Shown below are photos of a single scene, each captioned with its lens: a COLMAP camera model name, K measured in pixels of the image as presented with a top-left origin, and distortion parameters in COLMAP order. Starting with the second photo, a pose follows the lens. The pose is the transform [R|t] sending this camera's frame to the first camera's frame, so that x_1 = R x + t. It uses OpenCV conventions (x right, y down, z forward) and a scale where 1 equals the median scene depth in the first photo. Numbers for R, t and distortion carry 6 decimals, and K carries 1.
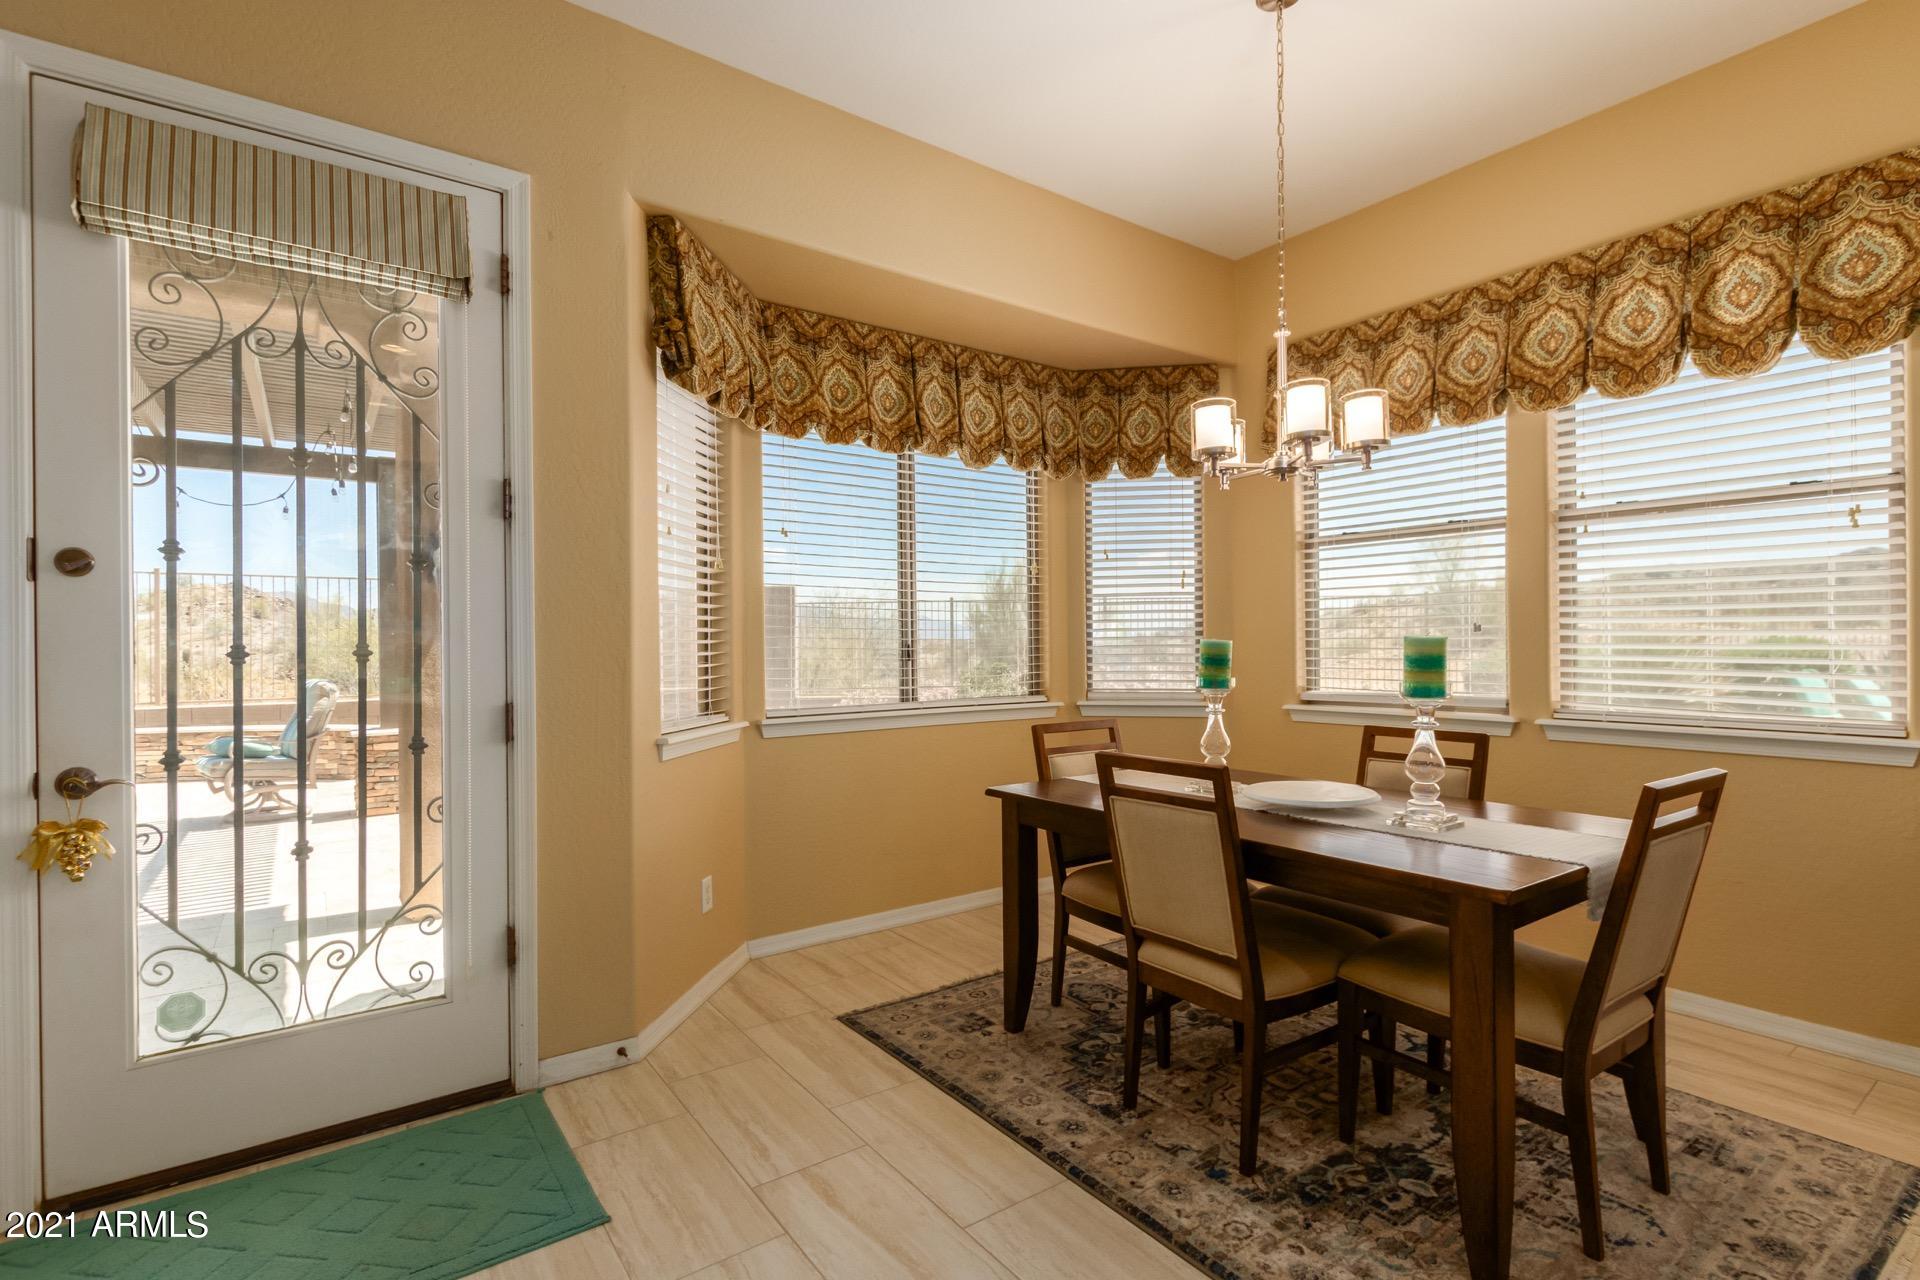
lens RADIAL K [[909.4, 0, 947.9], [0, 909.4, 646.2], [0, 0, 1]] dist [0.004470, -0.000056]
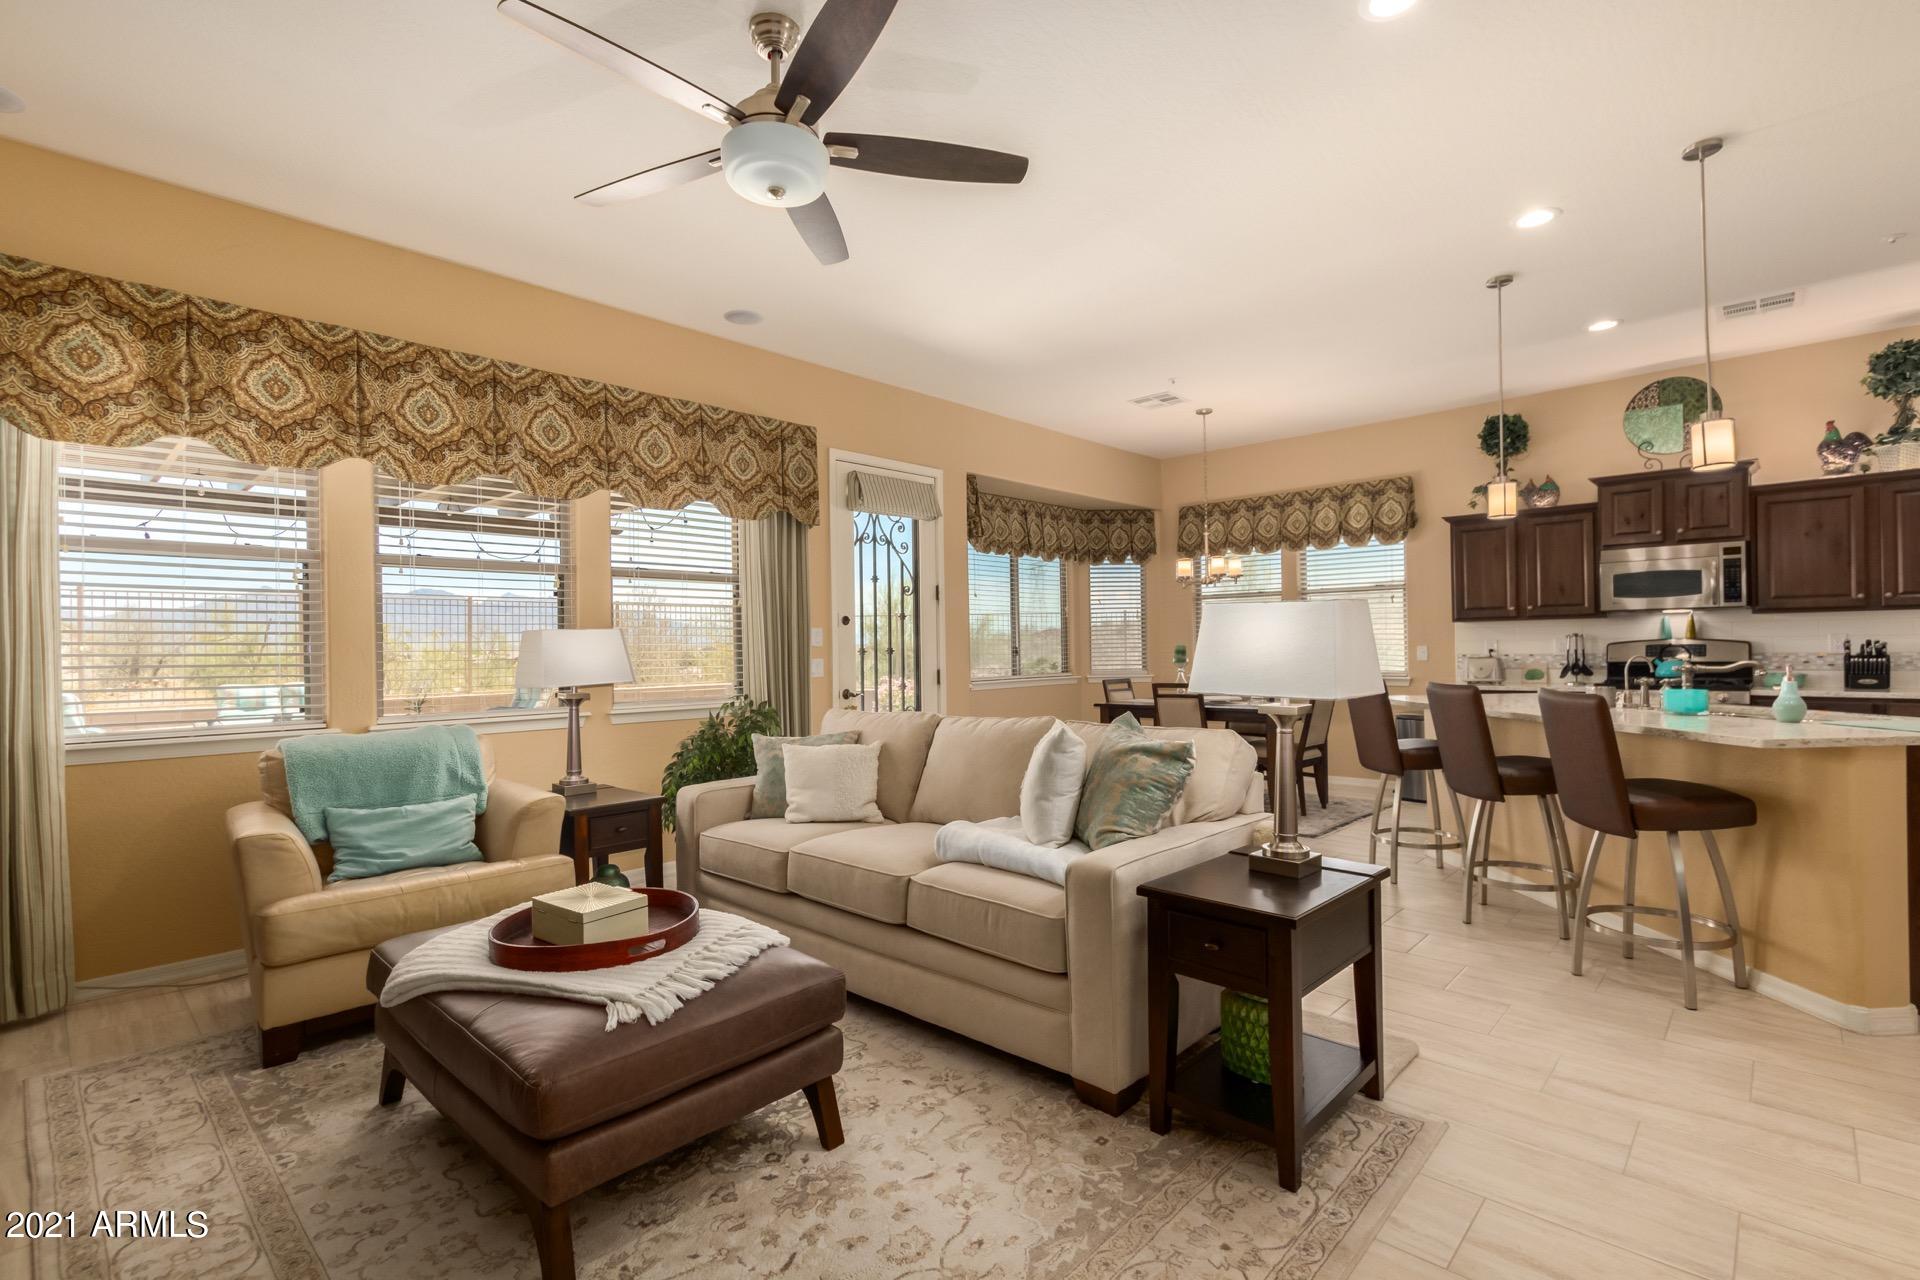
lens RADIAL K [[880.2, 0, 958.6], [0, 880.2, 647.4], [0, 0, 1]] dist [0.002021, 0.000159]
pose [[0.980532, -0.007925, 0.196200, -0.692362], [0.008671, 0.999958, -0.002940, 0.004058], [-0.196168, 0.004584, 0.980560, -1.132877]]
